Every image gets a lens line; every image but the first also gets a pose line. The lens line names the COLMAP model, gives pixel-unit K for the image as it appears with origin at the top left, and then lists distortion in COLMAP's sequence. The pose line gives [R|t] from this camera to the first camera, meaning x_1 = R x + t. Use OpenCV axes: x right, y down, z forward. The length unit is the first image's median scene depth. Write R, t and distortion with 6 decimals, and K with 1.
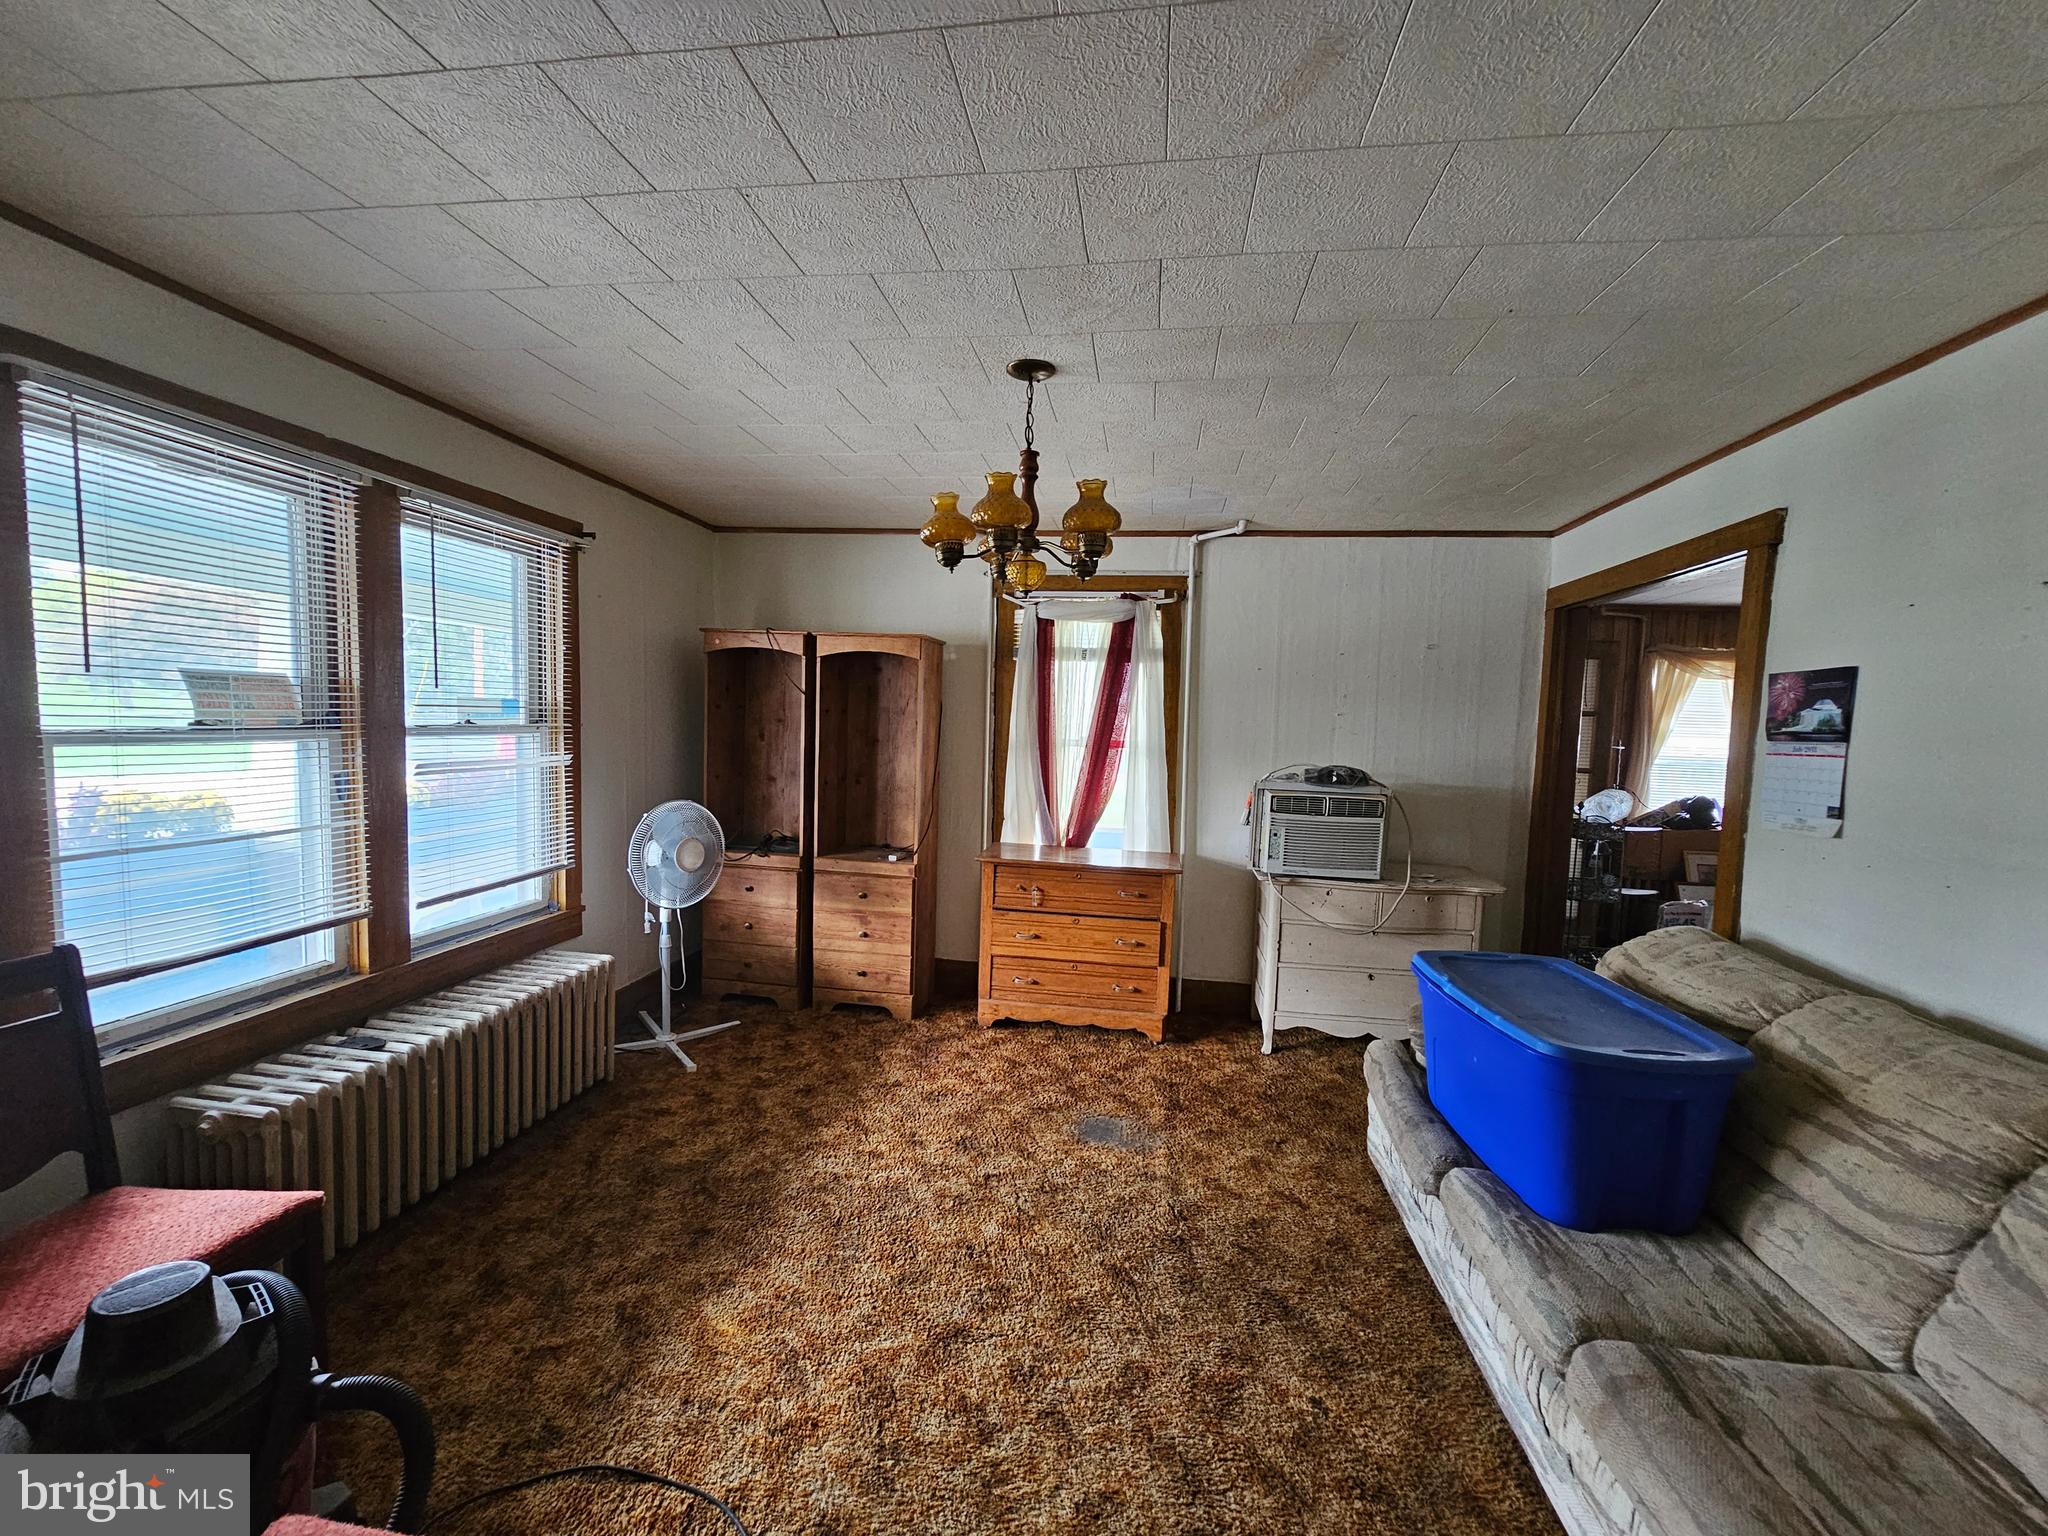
lens RADIAL K [[833.5, 0, 1023.0], [0, 833.5, 774.7], [0, 0, 1]] dist [-0.003215, 0.000623]
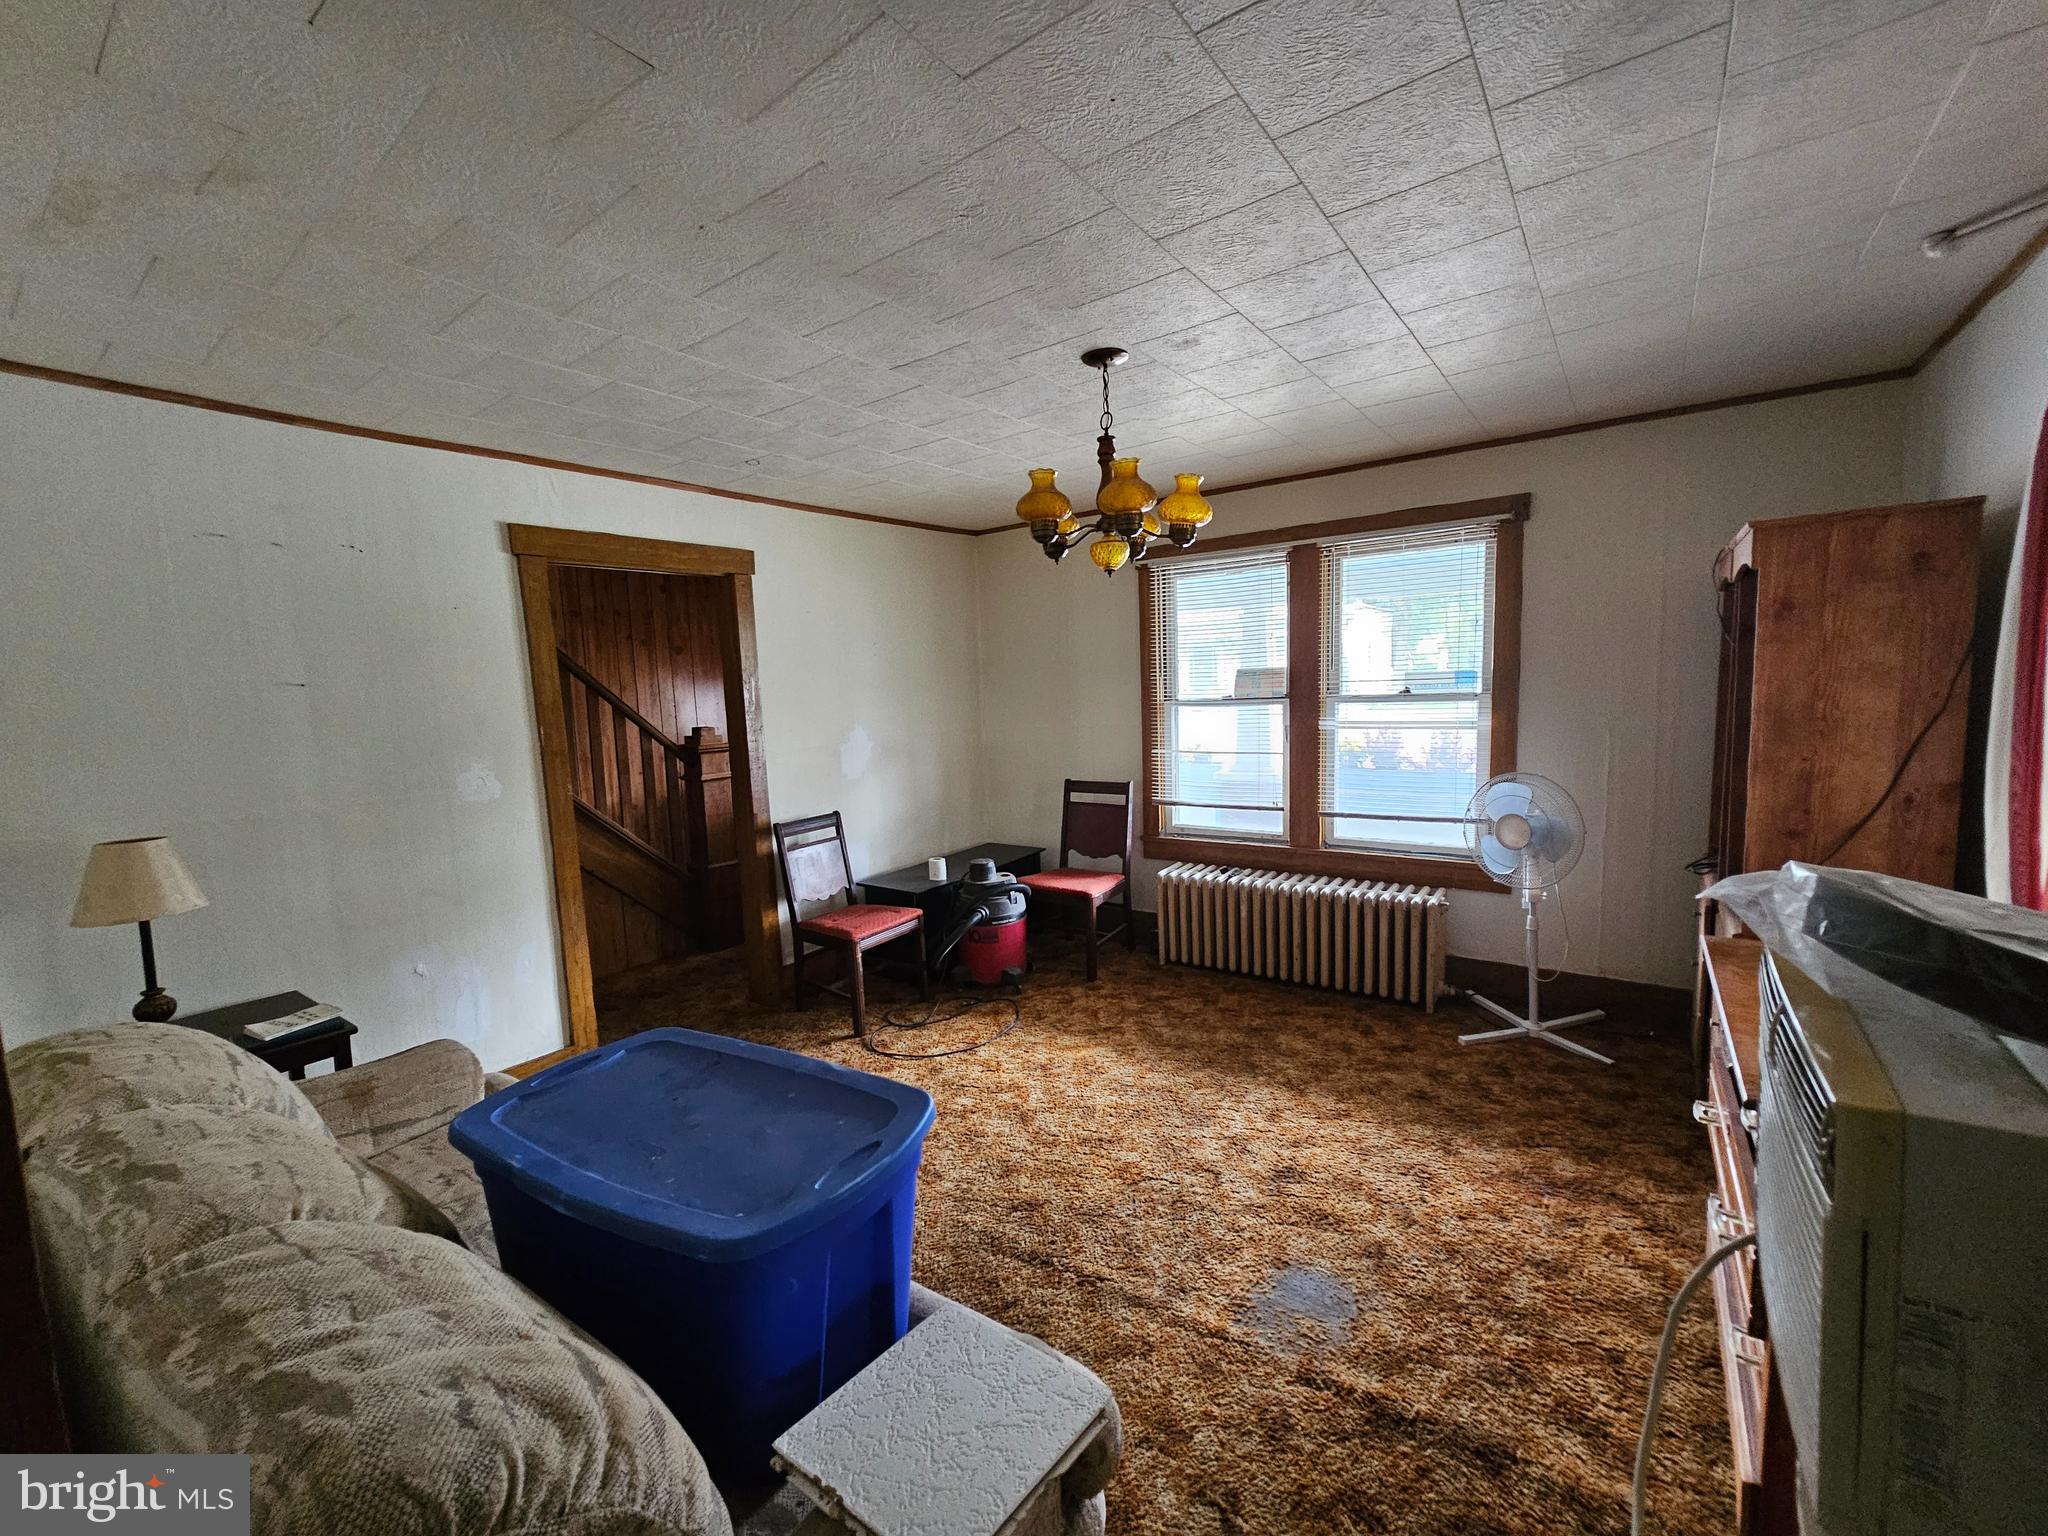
lens RADIAL K [[833.5, 0, 1021.6], [0, 833.5, 760.0], [0, 0, 1]] dist [-0.003215, 0.000623]
pose [[-0.460397, 0.071482, -0.884831, 0.825914], [-0.034429, 0.994565, 0.098261, -0.068915], [0.887045, 0.075703, -0.455434, 1.143153]]
